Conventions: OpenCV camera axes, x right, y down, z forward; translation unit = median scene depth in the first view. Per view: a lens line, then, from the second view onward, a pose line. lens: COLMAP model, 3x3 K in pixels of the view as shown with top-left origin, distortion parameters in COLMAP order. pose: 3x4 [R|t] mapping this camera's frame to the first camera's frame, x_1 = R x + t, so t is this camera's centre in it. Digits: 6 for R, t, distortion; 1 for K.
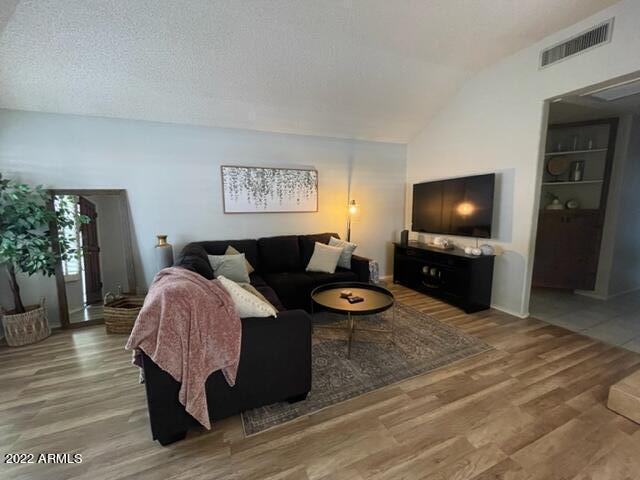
lens RADIAL K [[258.9, 0, 321.3], [0, 258.9, 242.3], [0, 0, 1]] dist [-0.004915, 0.001510]
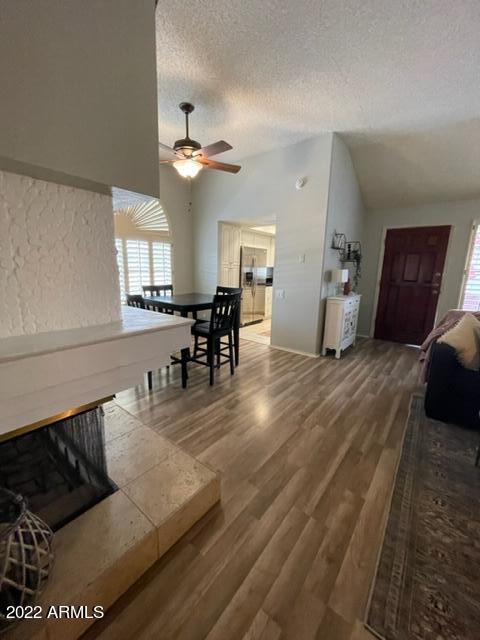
lens RADIAL K [[258.9, 0, 238.8], [0, 258.9, 316.2], [0, 0, 1]] dist [-0.004915, 0.001510]
pose [[-0.873773, 0.089055, -0.478111, 0.675047], [-0.074600, 0.946914, 0.312711, -0.100381], [0.480579, 0.308905, -0.820745, 0.740644]]
